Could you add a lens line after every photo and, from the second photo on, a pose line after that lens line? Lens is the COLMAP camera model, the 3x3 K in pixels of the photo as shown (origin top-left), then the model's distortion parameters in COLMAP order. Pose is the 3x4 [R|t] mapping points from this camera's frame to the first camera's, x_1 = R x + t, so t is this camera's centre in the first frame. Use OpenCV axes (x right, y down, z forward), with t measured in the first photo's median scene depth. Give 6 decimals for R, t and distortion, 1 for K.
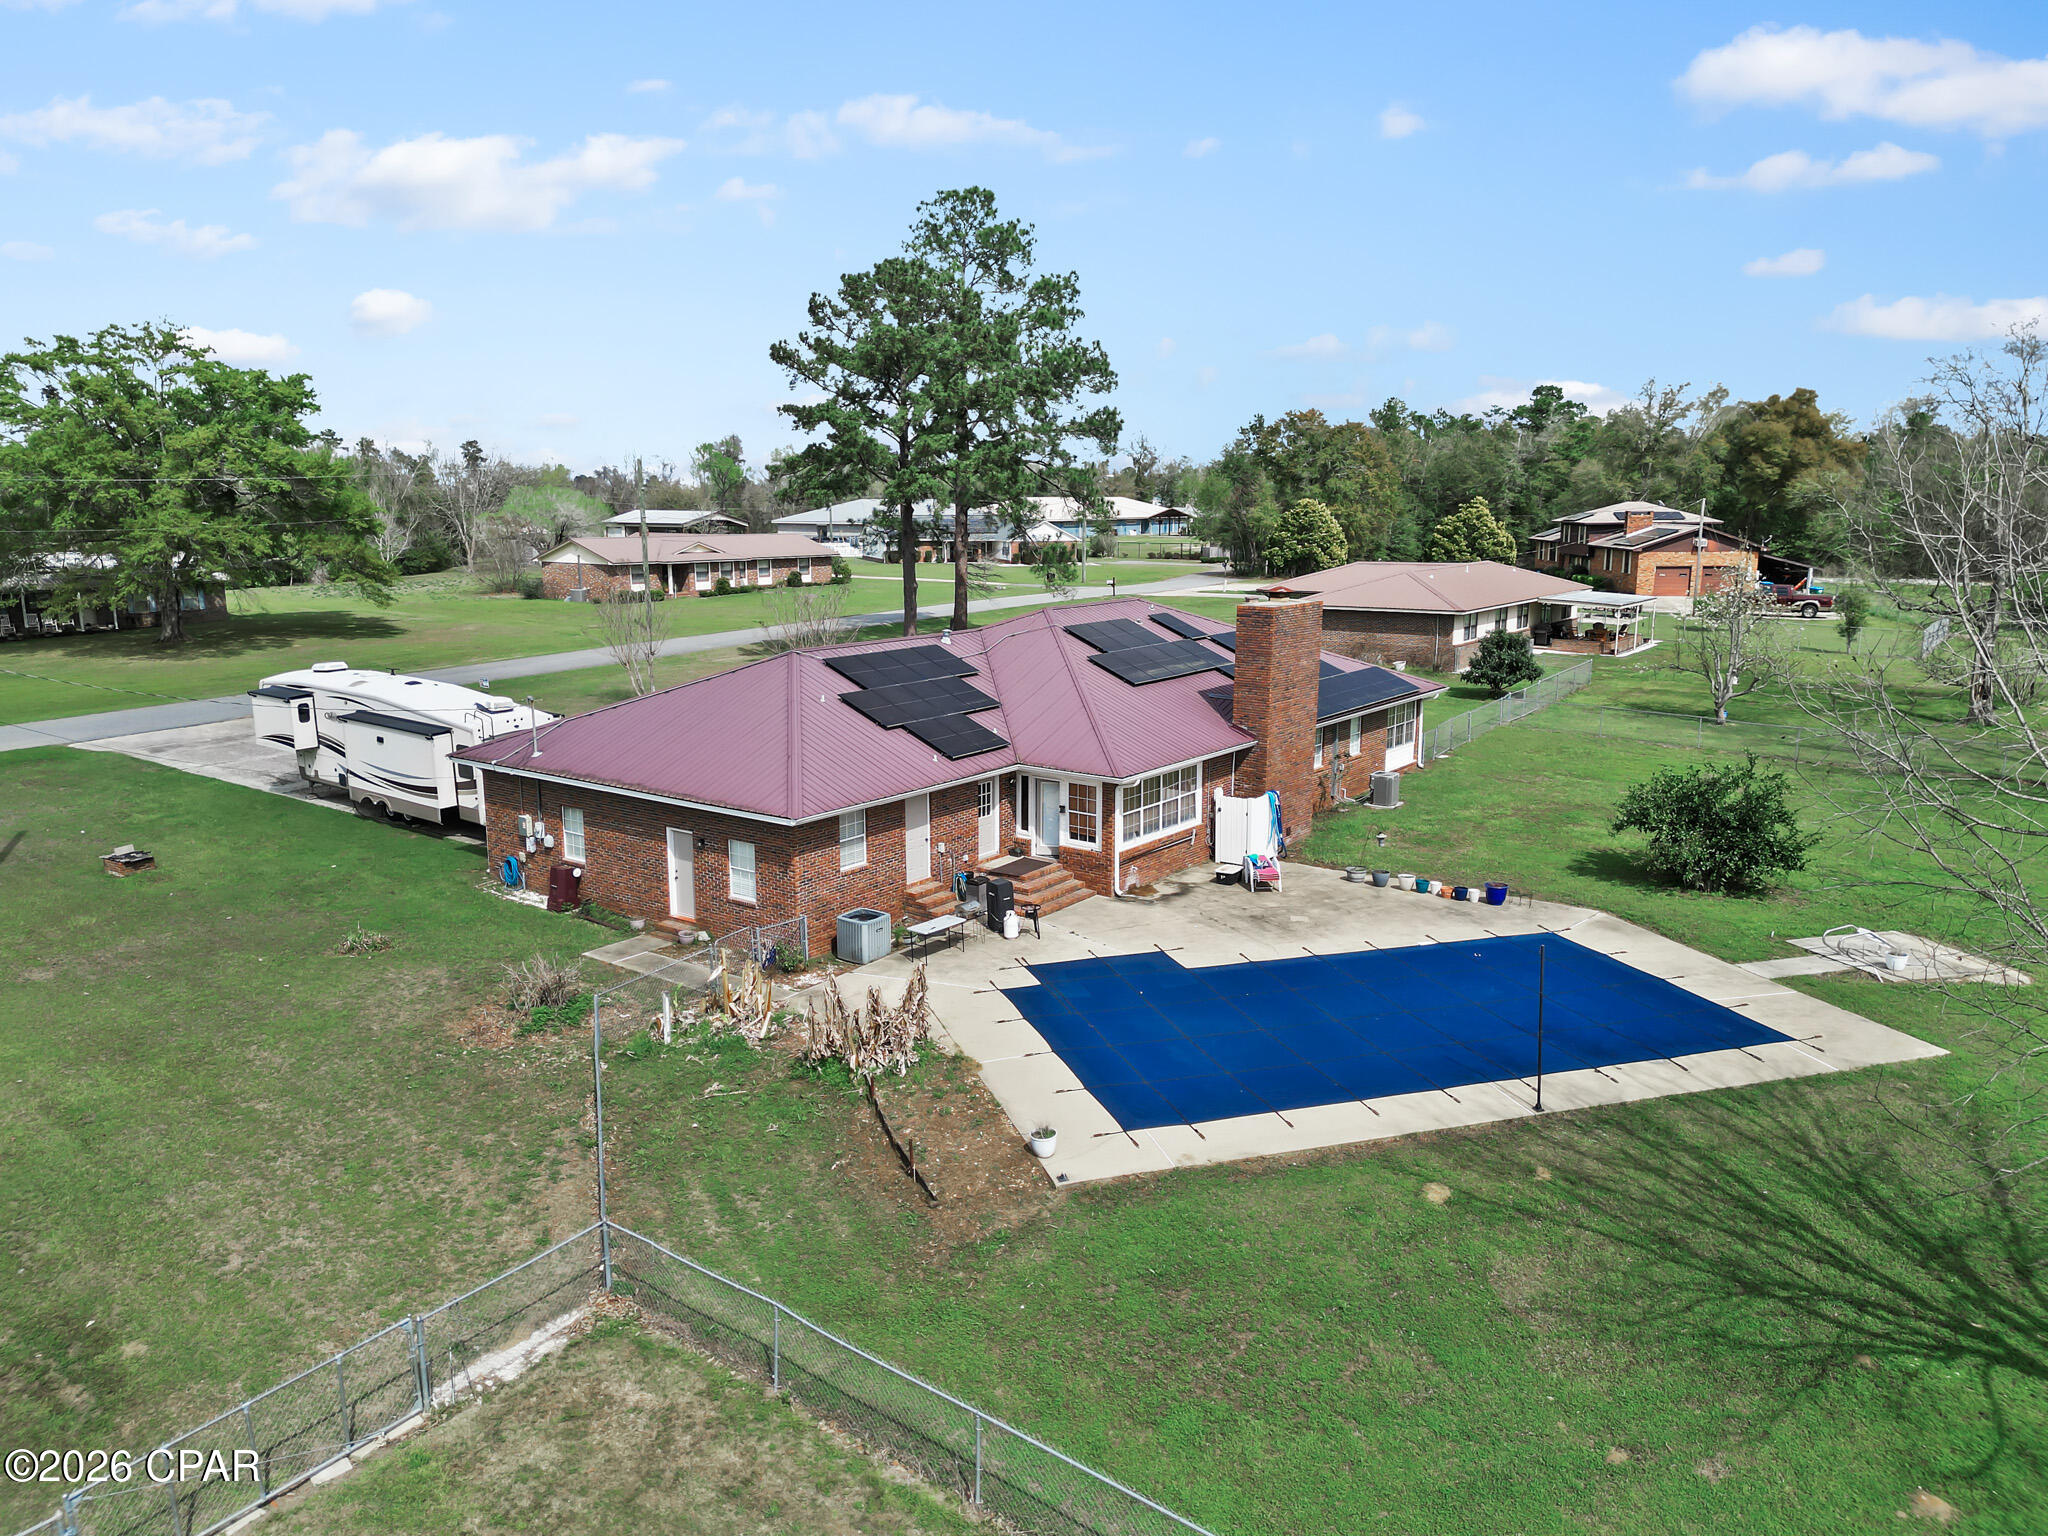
lens RADIAL K [[1445.9, 0, 1018.4], [0, 1445.9, 769.4], [0, 0, 1]] dist [0.090564, -0.099928]
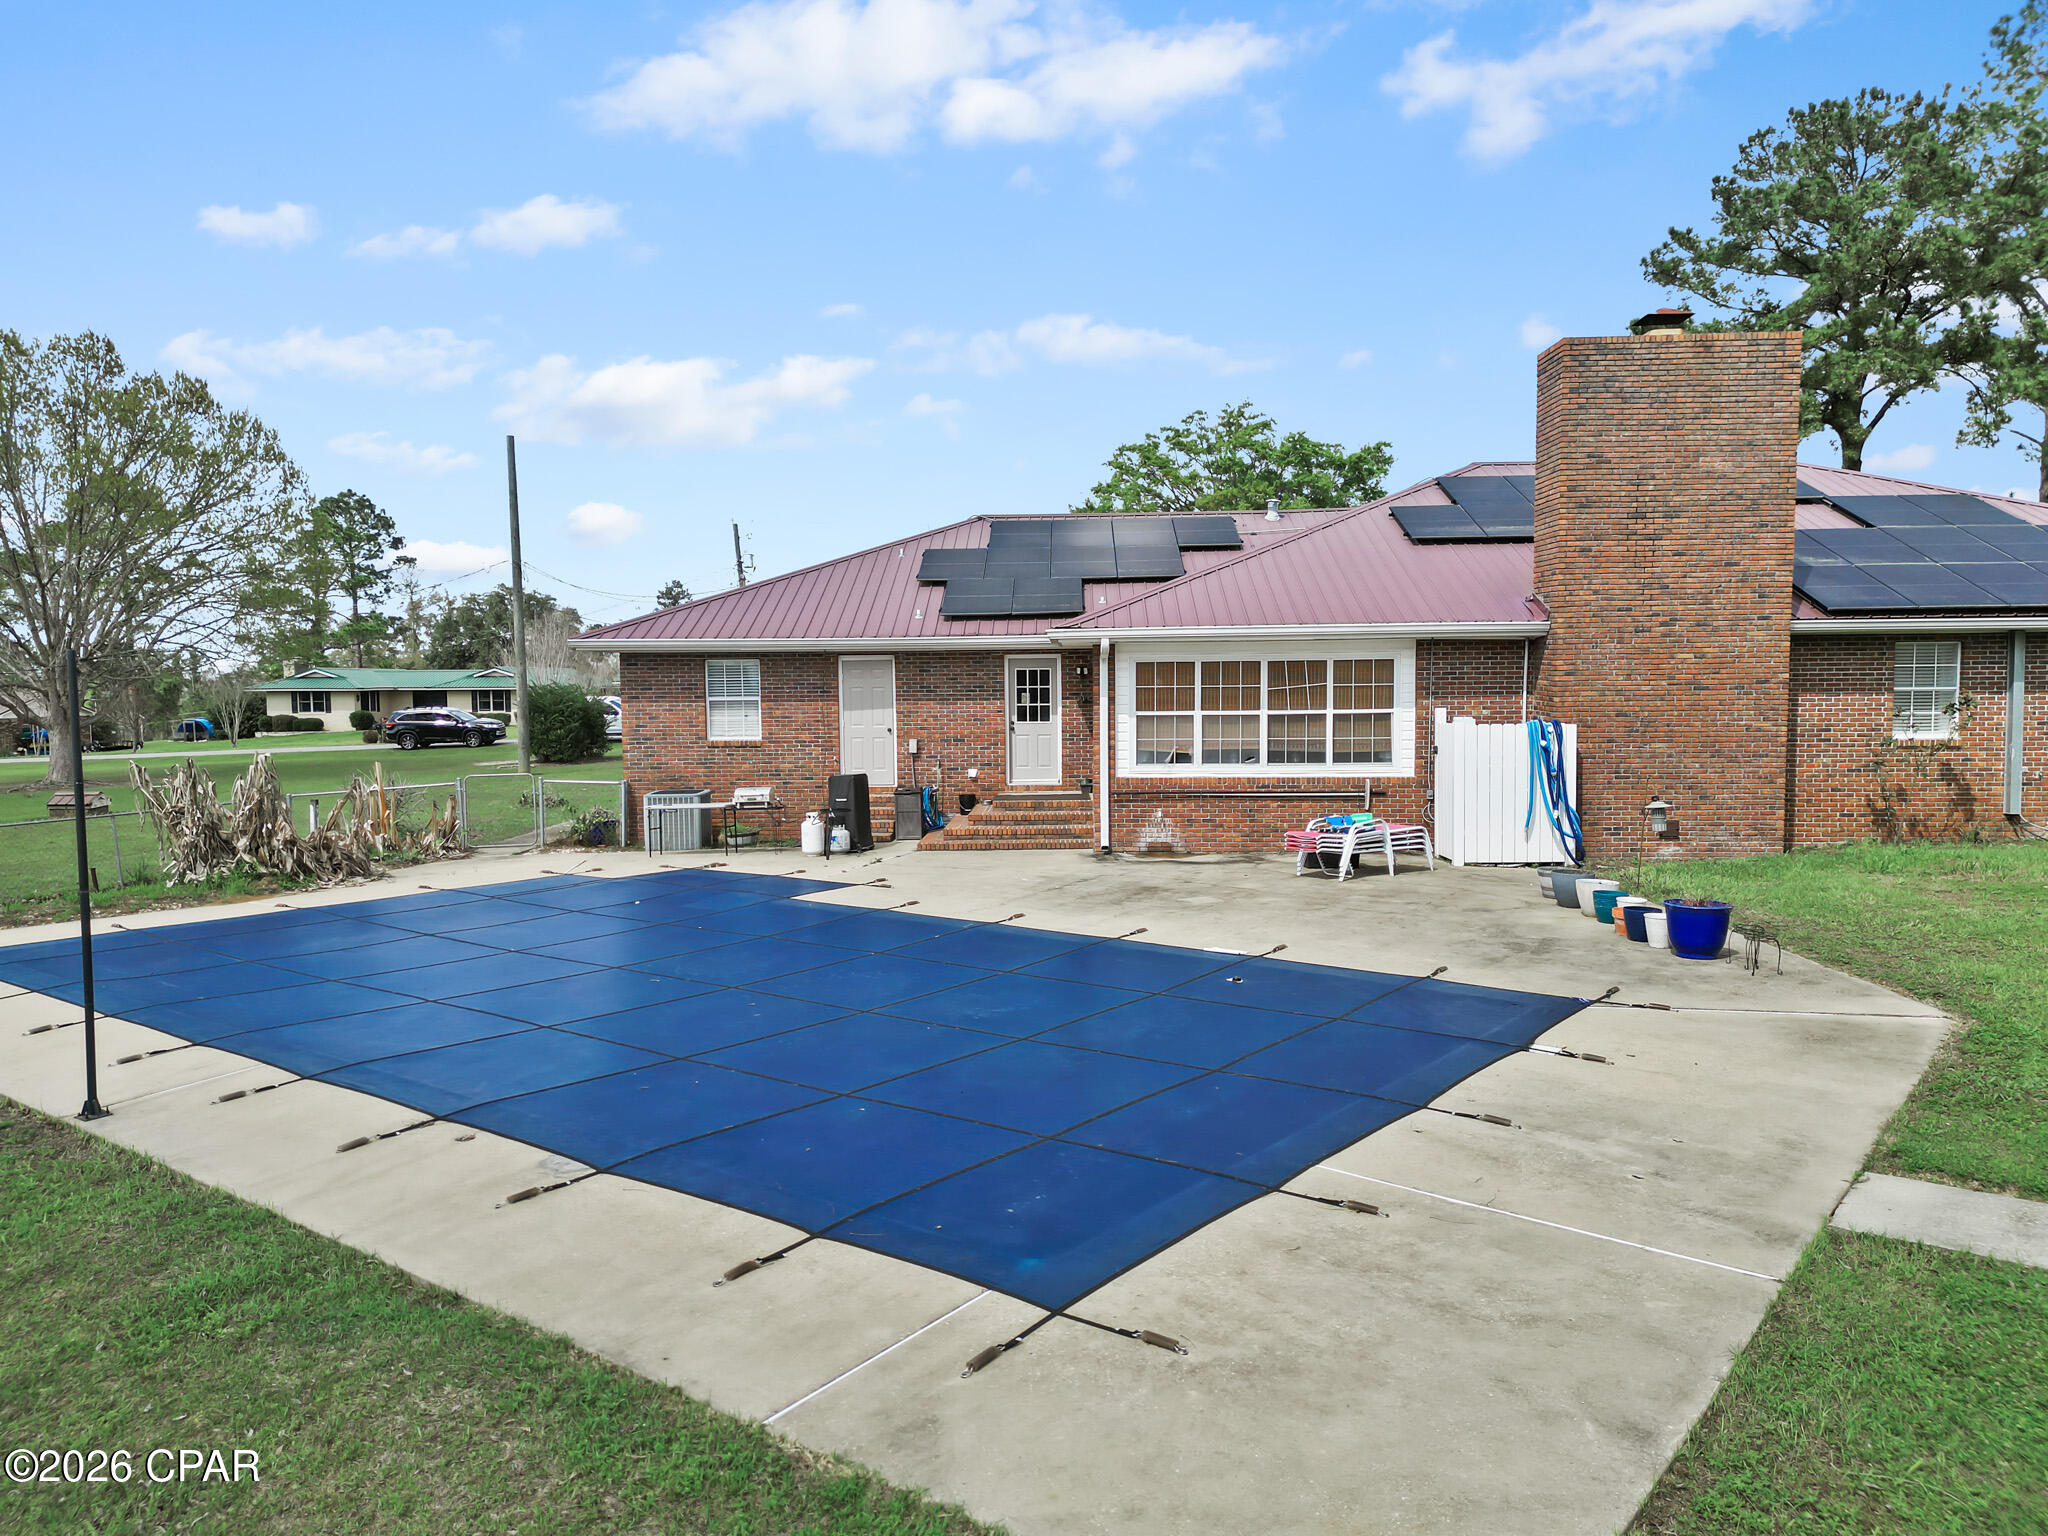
lens RADIAL K [[1459.7, 0, 1013.5], [0, 1459.7, 773.0], [0, 0, 1]] dist [0.100042, -0.119589]
pose [[0.568053, 0.051987, -0.821349, 0.595033], [-0.147509, 0.988273, -0.039466, 0.096347], [0.809665, 0.143575, 0.569060, 0.725903]]
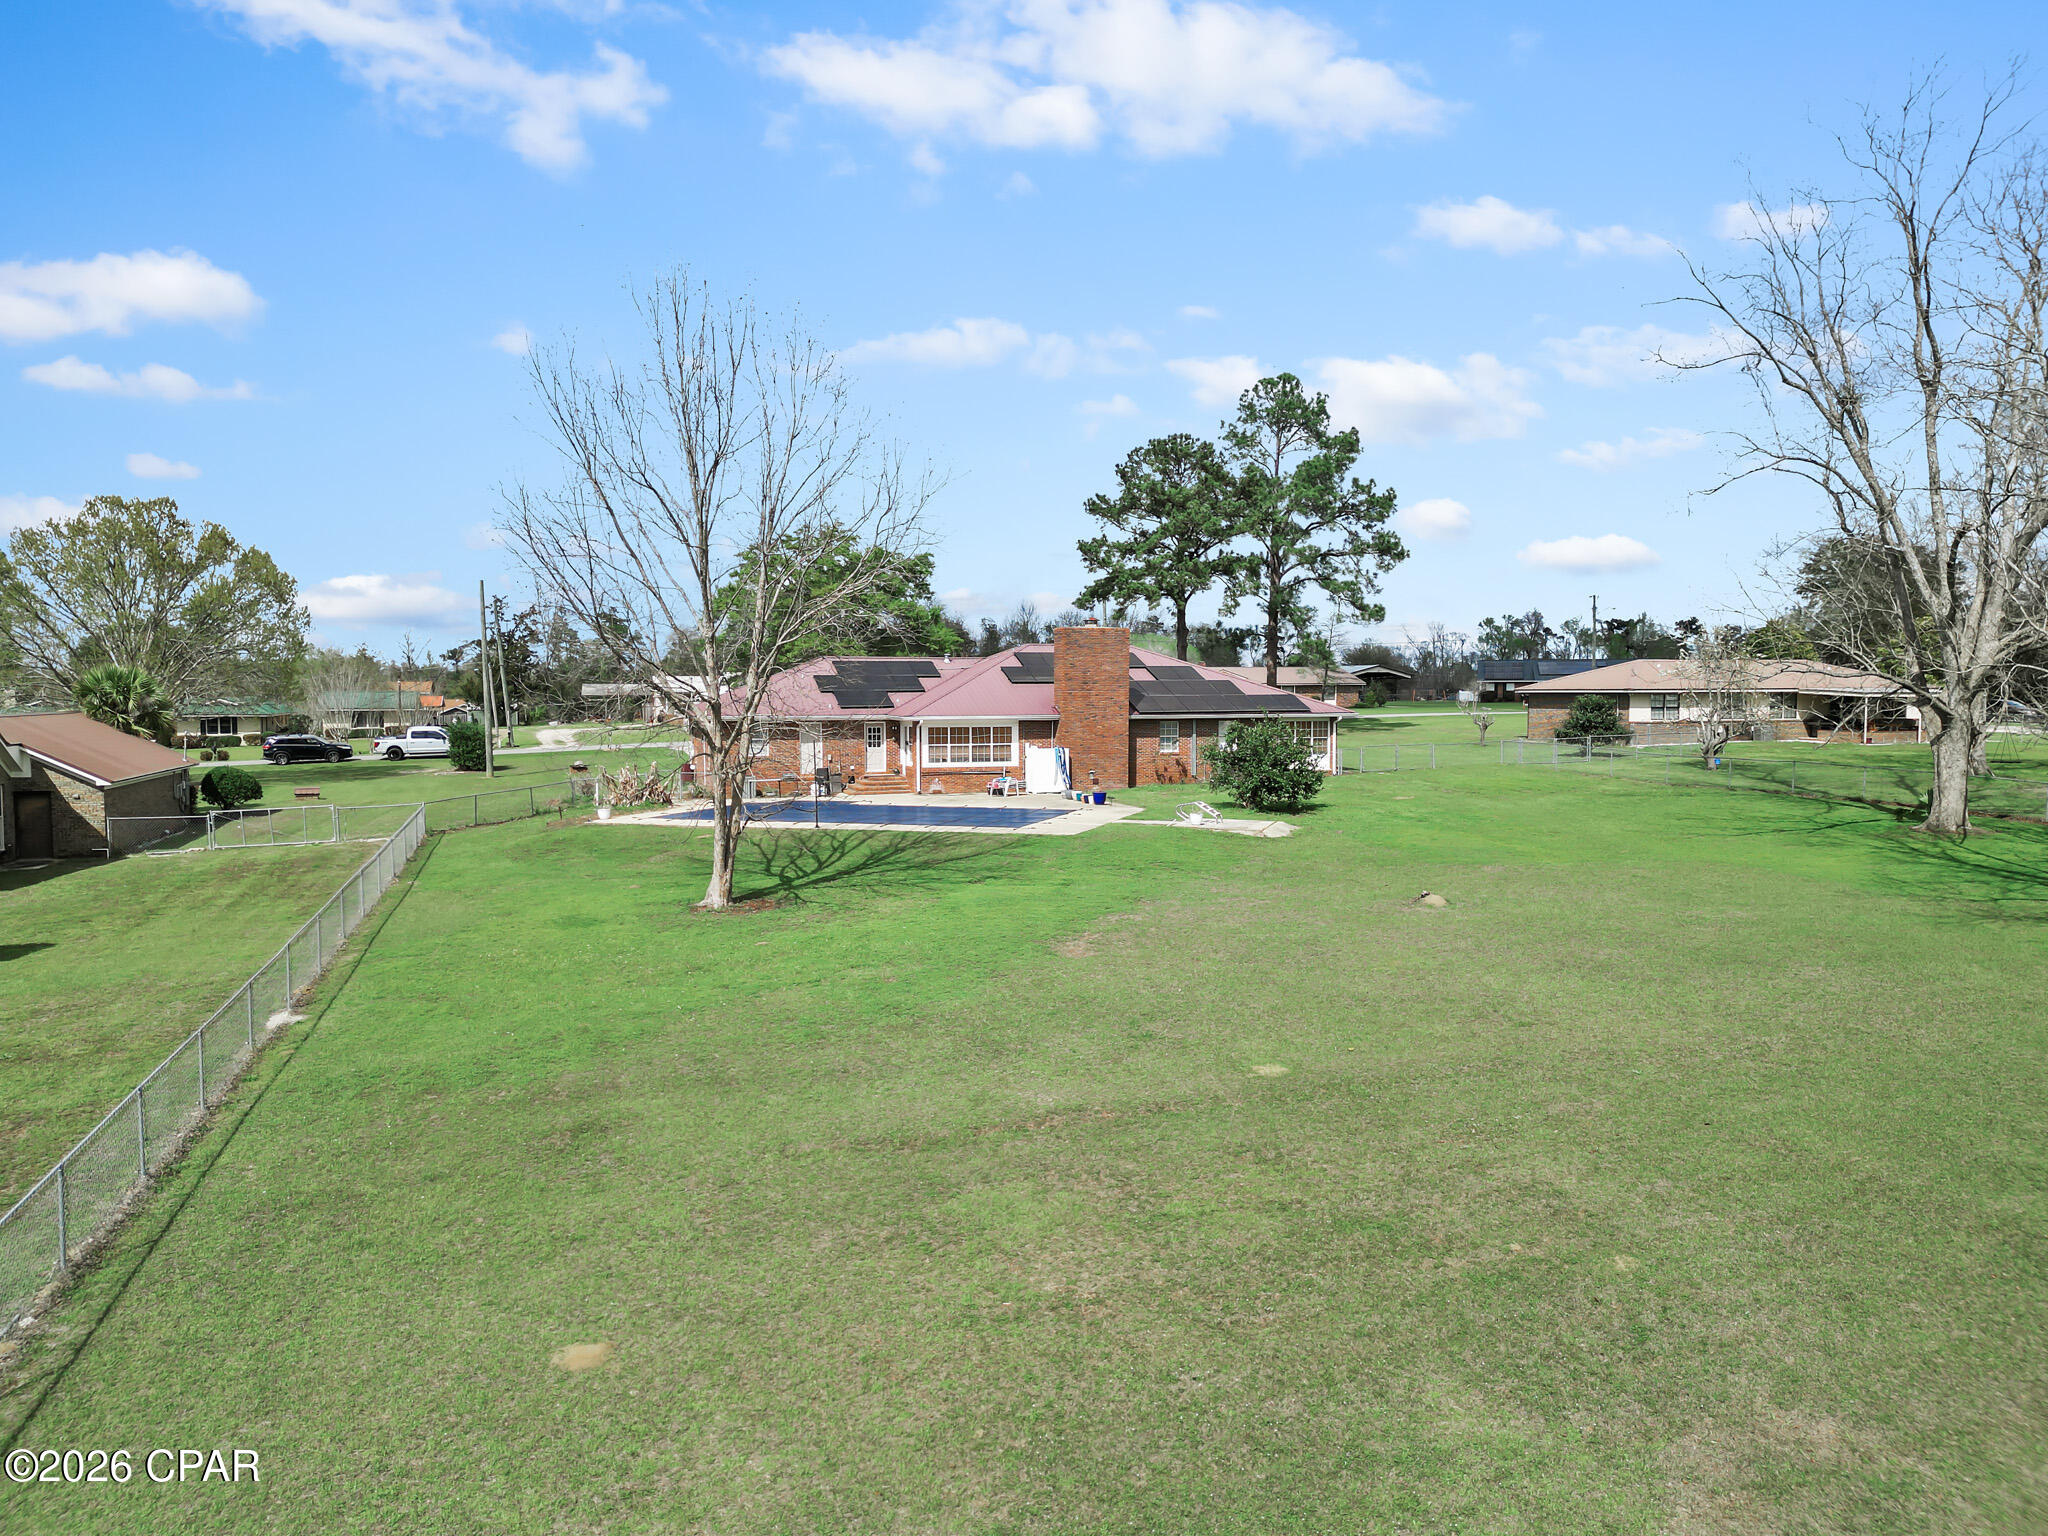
lens RADIAL K [[1431.6, 0, 1019.8], [0, 1431.6, 784.2], [0, 0, 1]] dist [0.109925, -0.164006]
pose [[0.816797, 0.040741, -0.575484, 1.254981], [-0.109188, 0.990392, -0.084858, 0.230934], [0.566498, 0.132148, 0.813398, -0.299343]]
